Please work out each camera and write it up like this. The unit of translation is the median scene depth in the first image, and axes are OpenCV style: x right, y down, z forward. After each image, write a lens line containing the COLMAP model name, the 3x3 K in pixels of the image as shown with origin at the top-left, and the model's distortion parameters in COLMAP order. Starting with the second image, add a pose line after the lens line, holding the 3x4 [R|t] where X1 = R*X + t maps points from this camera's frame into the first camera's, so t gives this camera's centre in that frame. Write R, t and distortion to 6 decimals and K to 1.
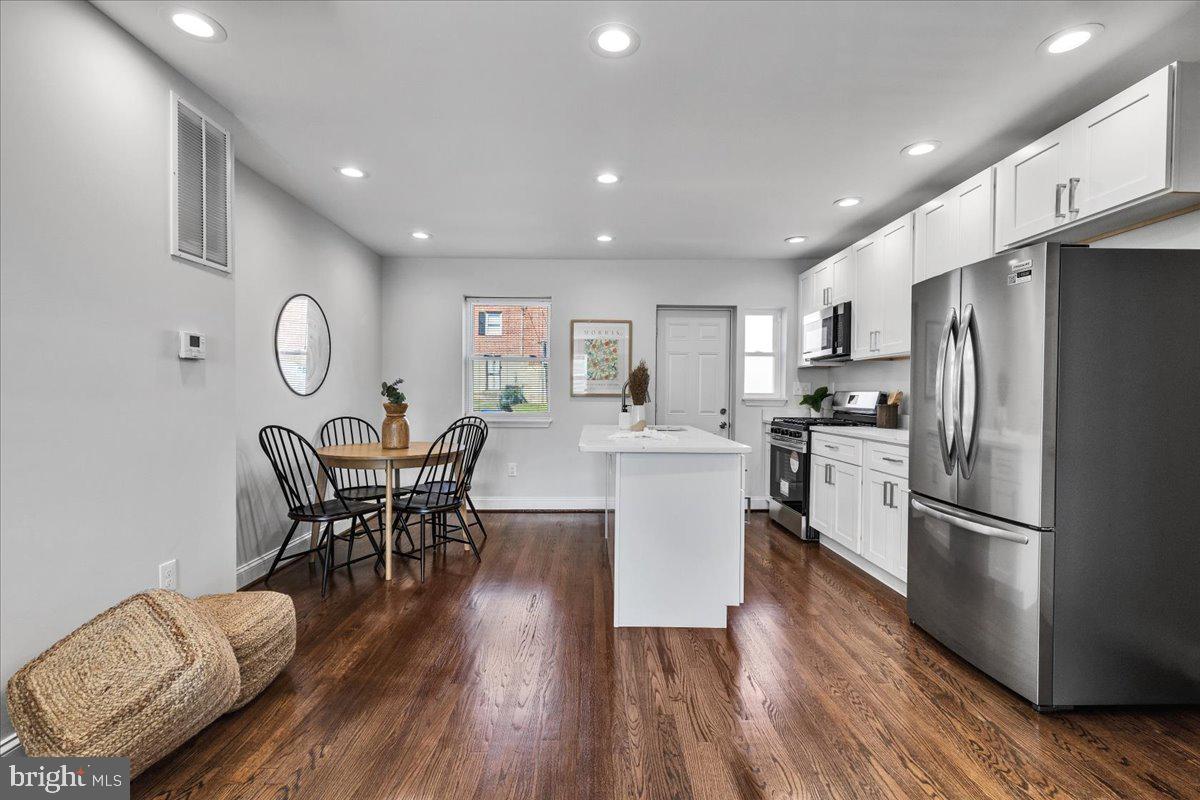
lens RADIAL K [[536.2, 0, 603.5], [0, 536.2, 401.8], [0, 0, 1]] dist [0.005929, -0.000403]
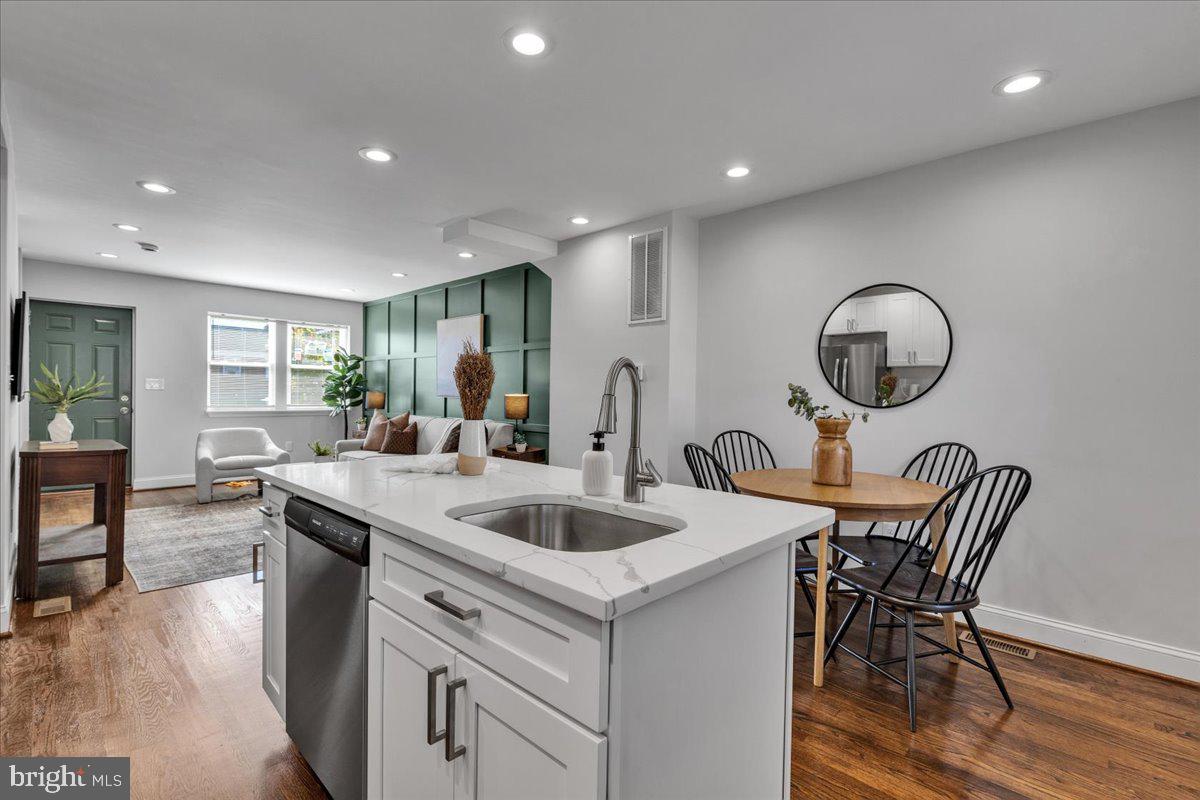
lens RADIAL K [[536.2, 0, 603.5], [0, 536.2, 401.8], [0, 0, 1]] dist [0.005929, -0.000403]
pose [[-0.705584, -0.008320, -0.708577, 0.288175], [-0.030860, 0.999343, 0.018996, -0.021921], [0.707954, 0.035270, -0.705377, 1.165567]]
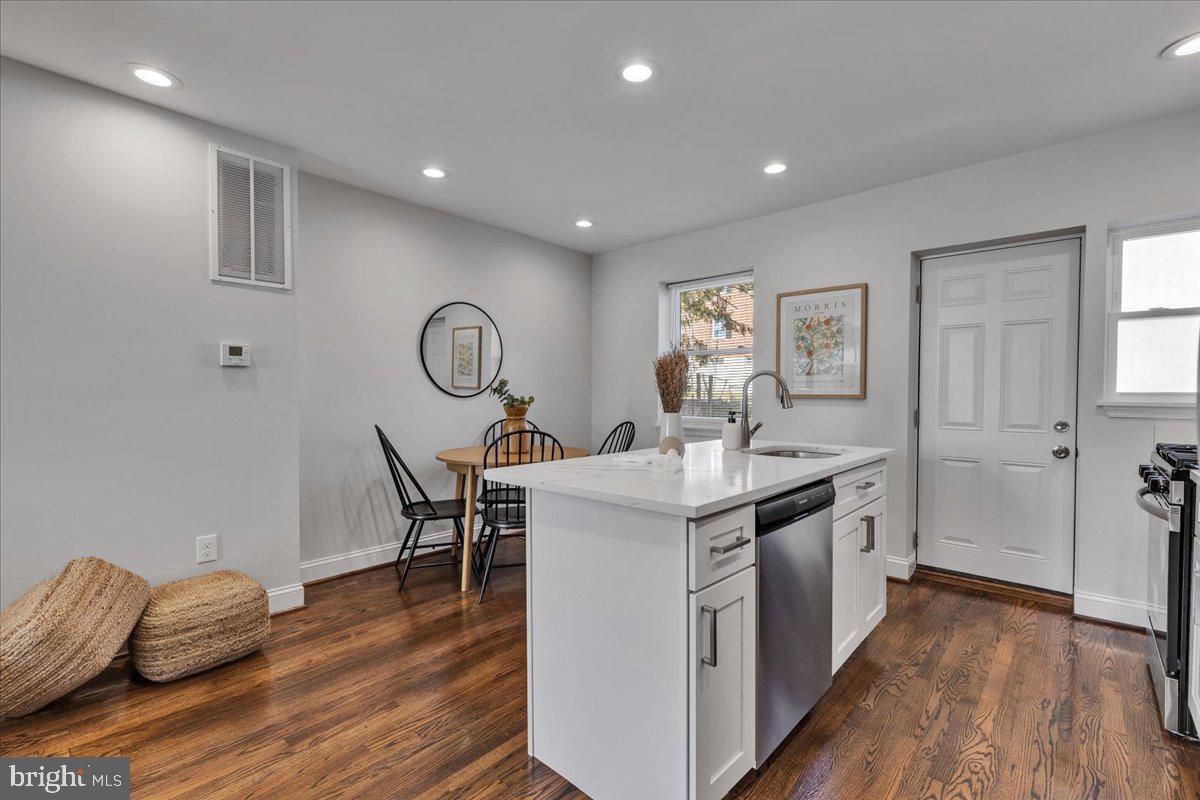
lens RADIAL K [[536.2, 0, 603.5], [0, 536.2, 401.8], [0, 0, 1]] dist [0.005929, -0.000403]
pose [[0.726824, 0.005646, -0.686800, 0.340538], [-0.007854, 0.999969, -0.000092, -0.004426], [0.686778, 0.005461, 0.726846, 0.378227]]
